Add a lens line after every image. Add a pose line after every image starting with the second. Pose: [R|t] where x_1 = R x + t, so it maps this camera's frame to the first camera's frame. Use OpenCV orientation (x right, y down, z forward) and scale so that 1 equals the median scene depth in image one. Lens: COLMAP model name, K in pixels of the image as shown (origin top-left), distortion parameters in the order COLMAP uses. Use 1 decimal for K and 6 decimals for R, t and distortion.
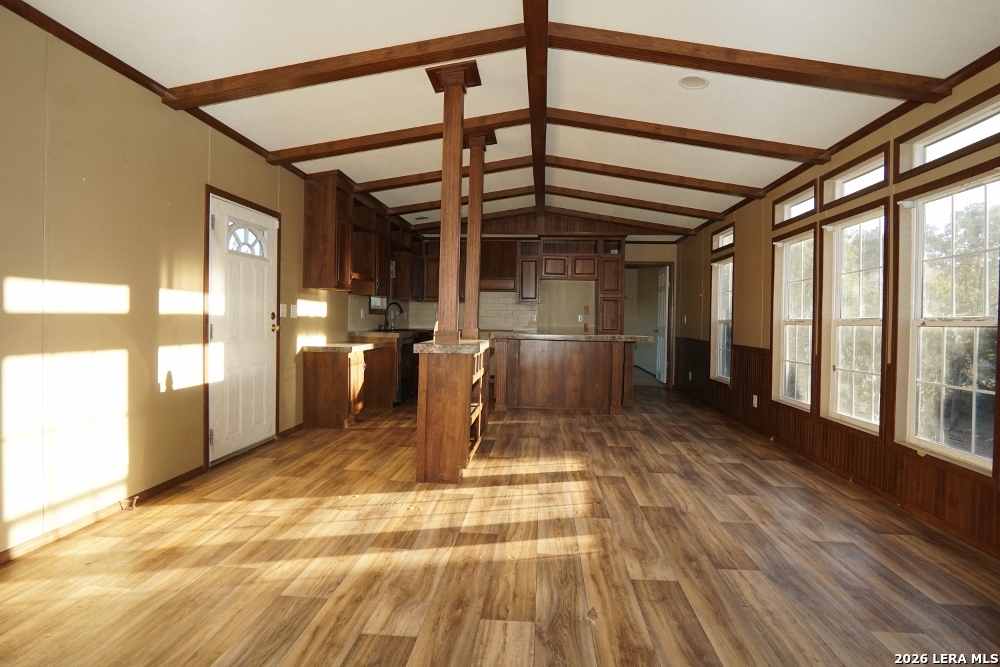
lens RADIAL K [[530.4, 0, 500.0], [0, 530.4, 333.5], [0, 0, 1]] dist [-0.026886, 0.000010]
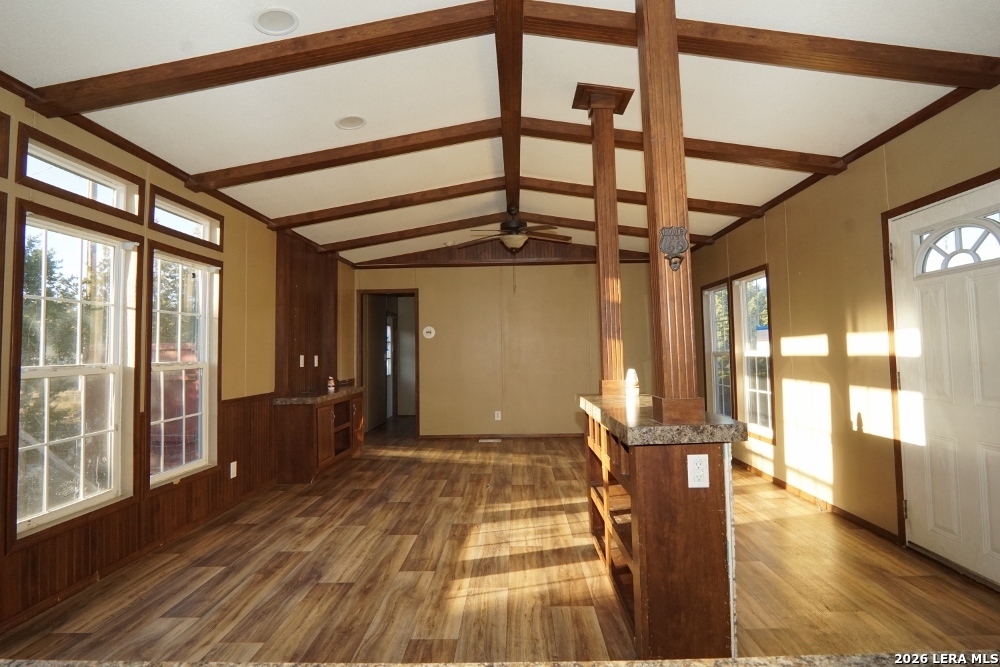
lens RADIAL K [[536.6, 0, 500.0], [0, 536.6, 333.5], [0, 0, 1]] dist [-0.030028, -0.000492]
pose [[-0.998708, -0.000513, -0.050820, 0.134183], [-0.000141, 0.999973, -0.007312, -0.074990], [0.050822, -0.007295, -0.998681, 1.891493]]
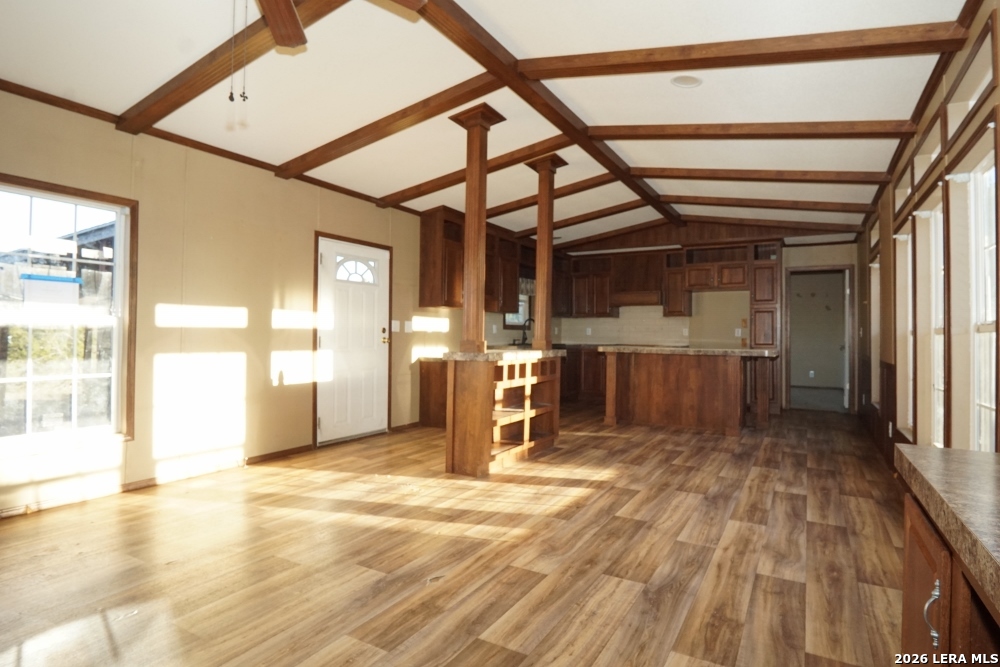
lens RADIAL K [[536.6, 0, 500.0], [0, 536.6, 333.5], [0, 0, 1]] dist [-0.030028, -0.000492]
pose [[0.903013, -0.007658, -0.429546, 0.449806], [-0.007424, 0.999414, -0.033426, 0.017669], [0.429550, 0.033373, 0.902426, -0.008871]]
